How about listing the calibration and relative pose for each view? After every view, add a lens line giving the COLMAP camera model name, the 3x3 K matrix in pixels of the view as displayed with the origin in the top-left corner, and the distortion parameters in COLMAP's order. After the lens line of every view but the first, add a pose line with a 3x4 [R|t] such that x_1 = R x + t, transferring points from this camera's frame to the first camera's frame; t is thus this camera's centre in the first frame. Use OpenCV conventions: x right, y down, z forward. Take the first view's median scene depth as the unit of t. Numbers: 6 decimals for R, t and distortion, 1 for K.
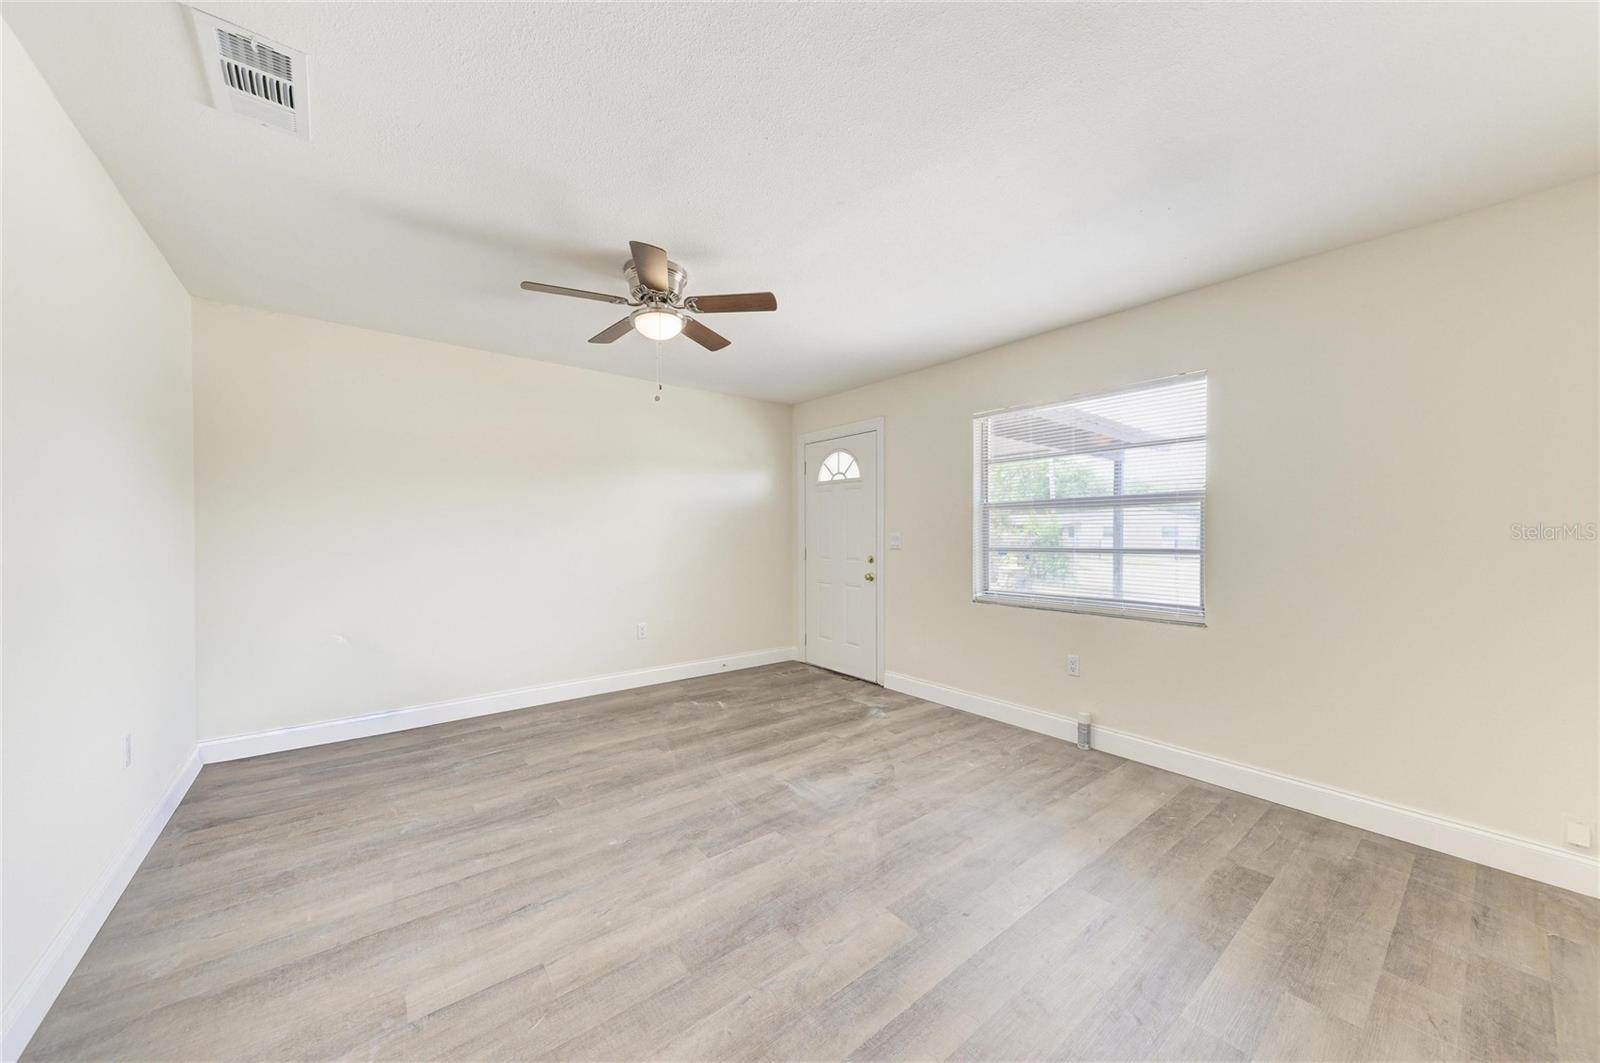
lens RADIAL K [[564.1, 0, 799.8], [0, 564.1, 536.1], [0, 0, 1]] dist [0.000058, 0.000000]
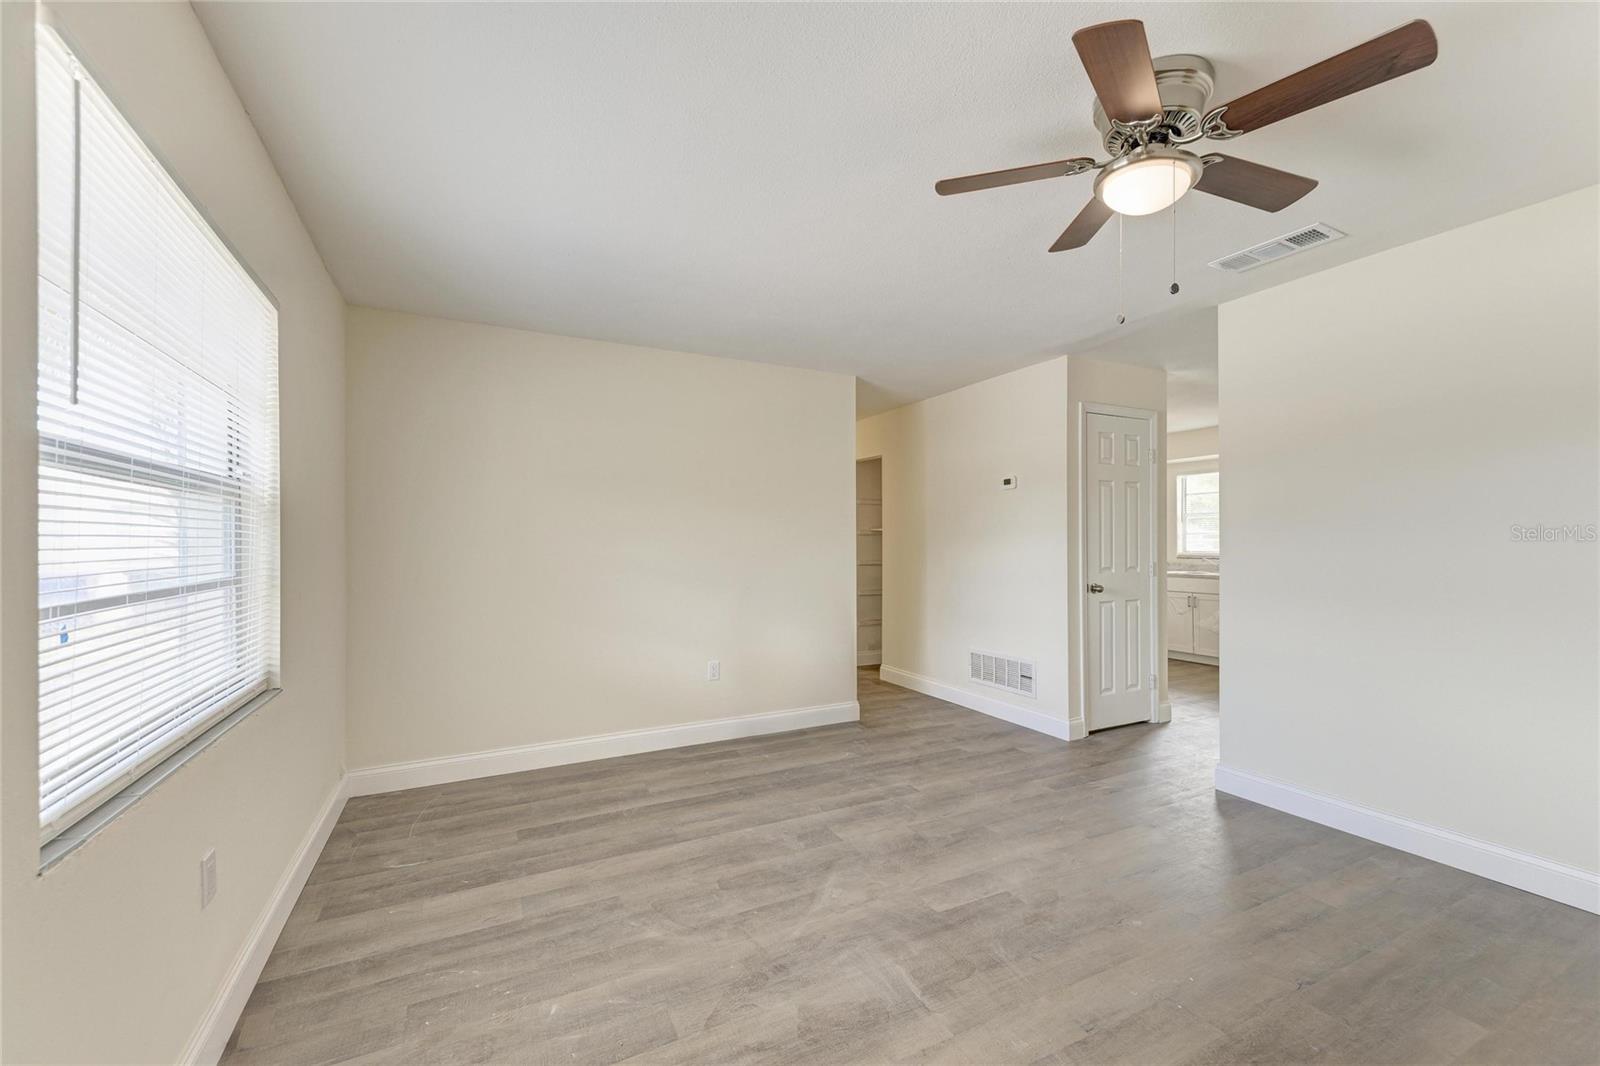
lens RADIAL K [[644.1, 0, 799.7], [0, 644.1, 541.3], [0, 0, 1]] dist [-0.000668, -0.000074]
pose [[-0.979590, 0.002266, 0.200994, -0.035552], [0.001619, 0.999993, -0.003381, -0.012839], [-0.201000, -0.002987, -0.979587, 1.911799]]
